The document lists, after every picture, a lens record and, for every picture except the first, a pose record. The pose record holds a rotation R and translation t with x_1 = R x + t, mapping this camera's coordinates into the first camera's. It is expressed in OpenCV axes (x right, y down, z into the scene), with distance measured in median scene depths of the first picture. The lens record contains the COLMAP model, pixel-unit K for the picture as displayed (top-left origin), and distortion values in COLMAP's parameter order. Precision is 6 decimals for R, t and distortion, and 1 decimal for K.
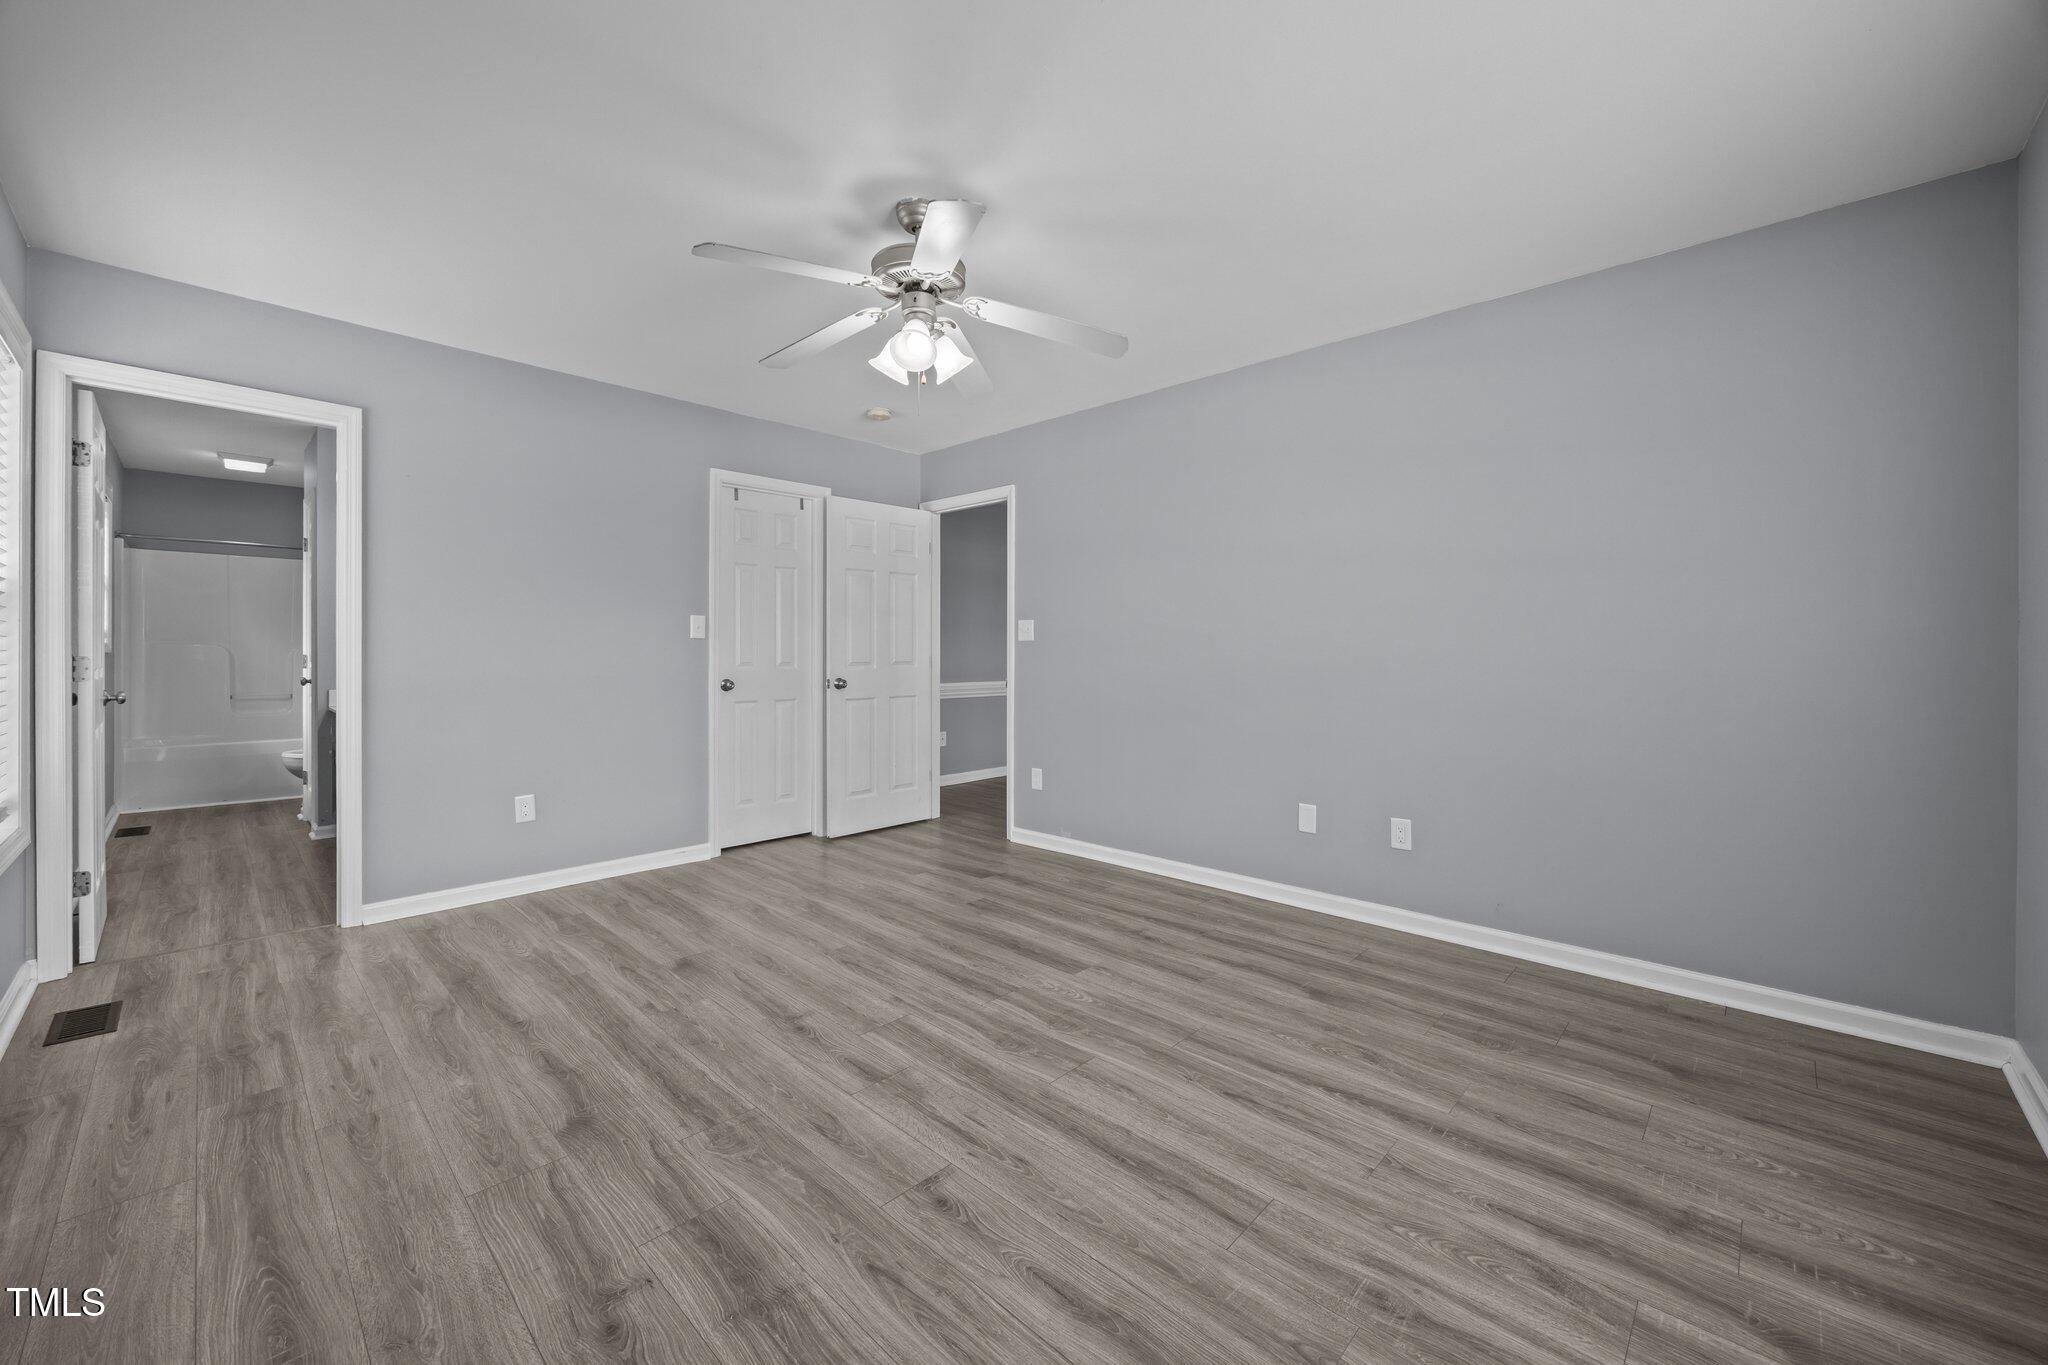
lens RADIAL K [[782.3, 0, 1025.7], [0, 782.3, 666.1], [0, 0, 1]] dist [-0.002353, -0.000202]
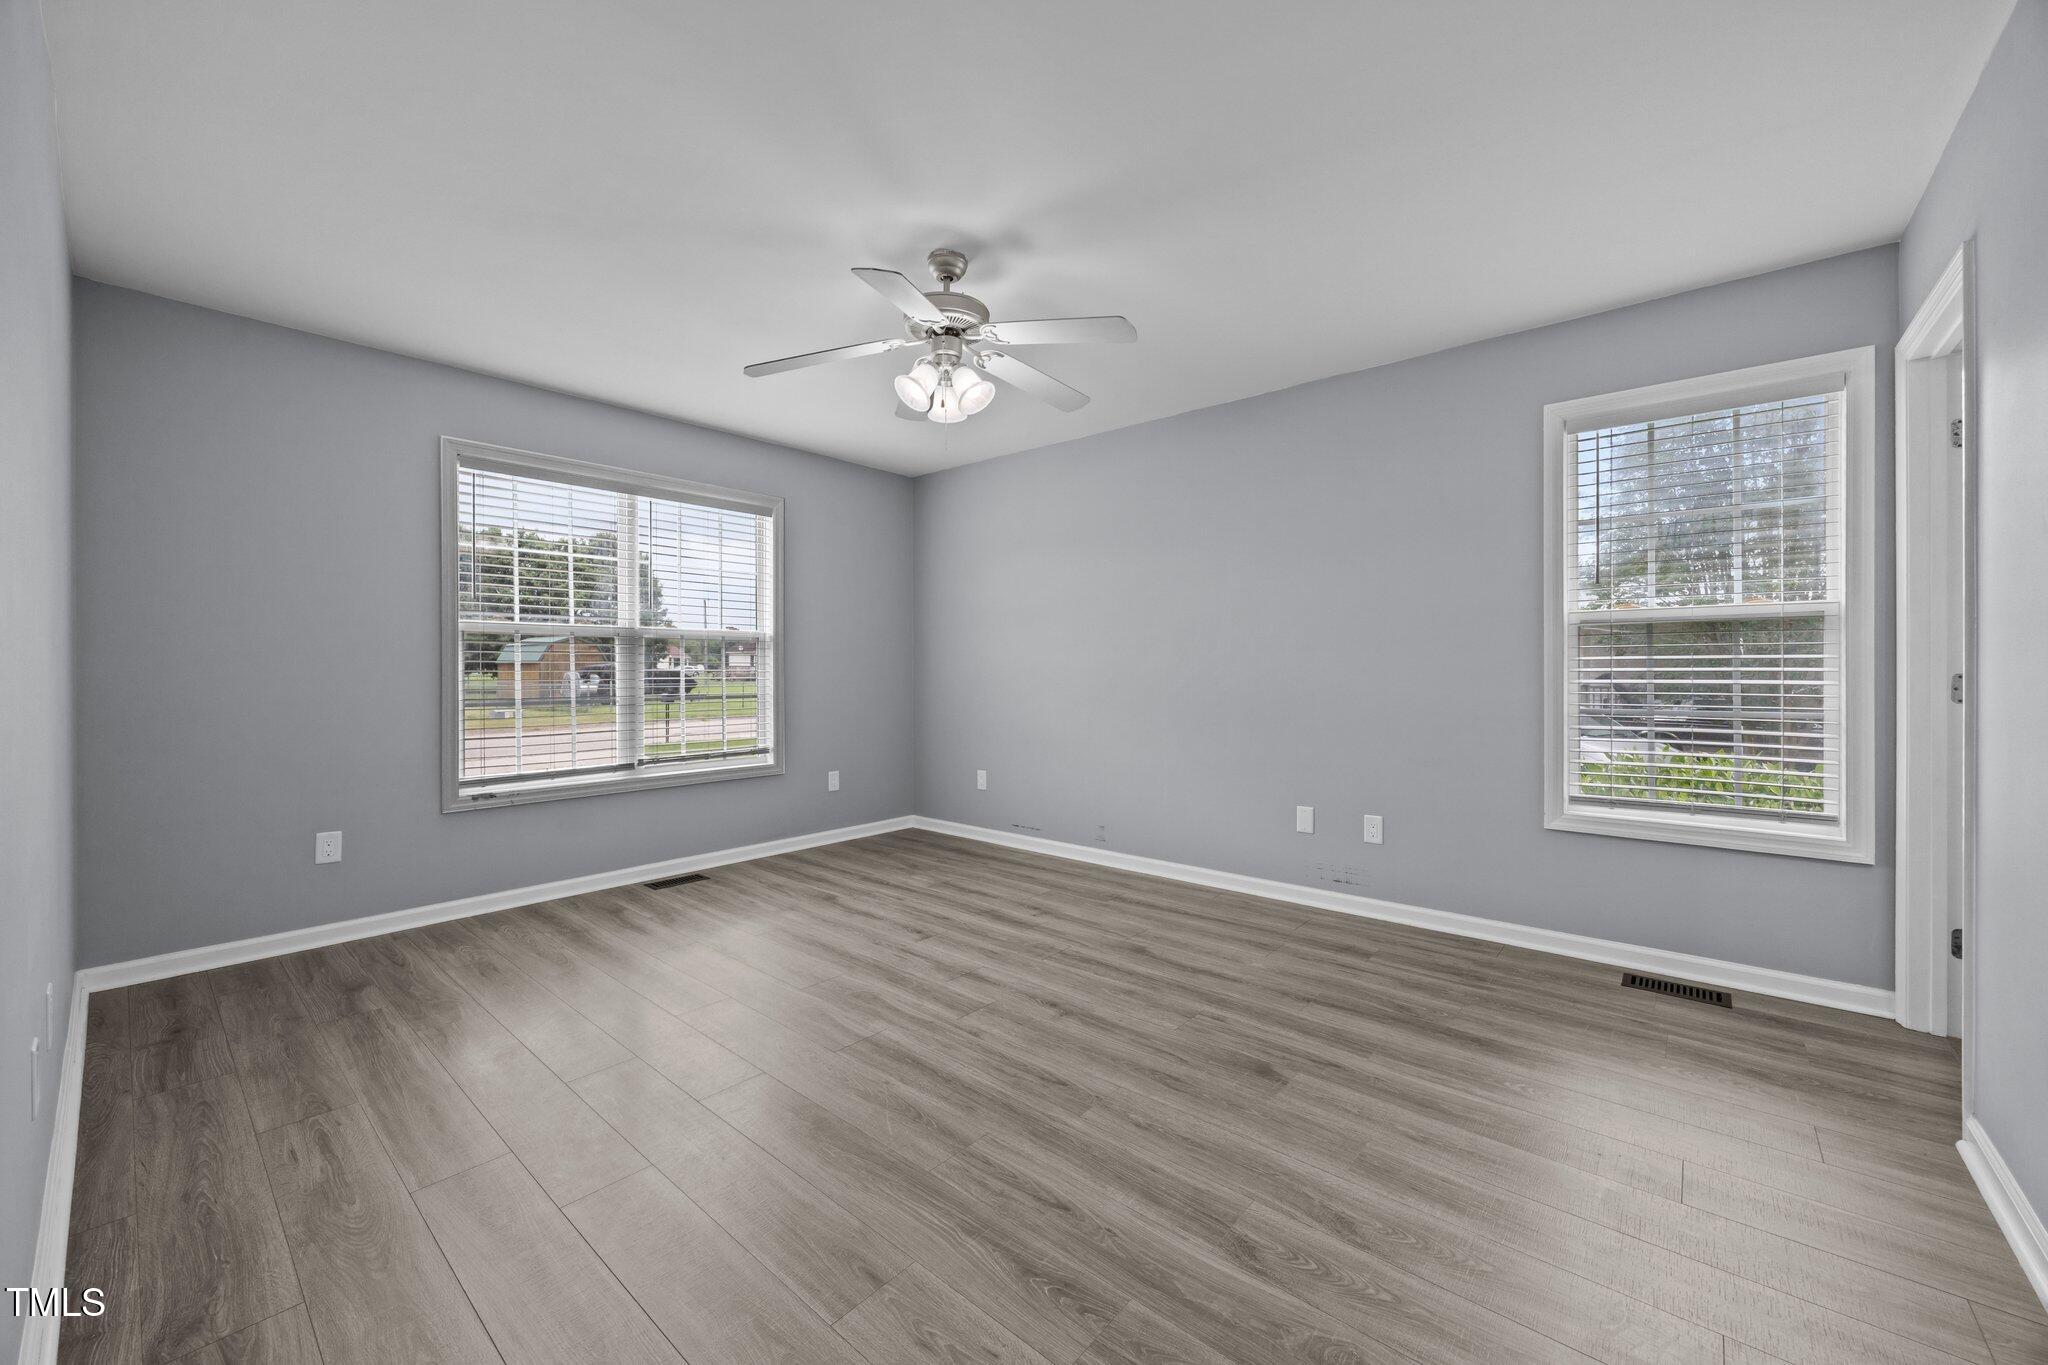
lens RADIAL K [[782.3, 0, 1025.8], [0, 782.3, 669.3], [0, 0, 1]] dist [-0.002353, -0.000202]
pose [[-0.998573, -0.000847, -0.053401, -0.188403], [-0.001688, 0.999875, 0.015707, -0.032212], [0.053381, 0.015775, -0.998450, 2.088869]]
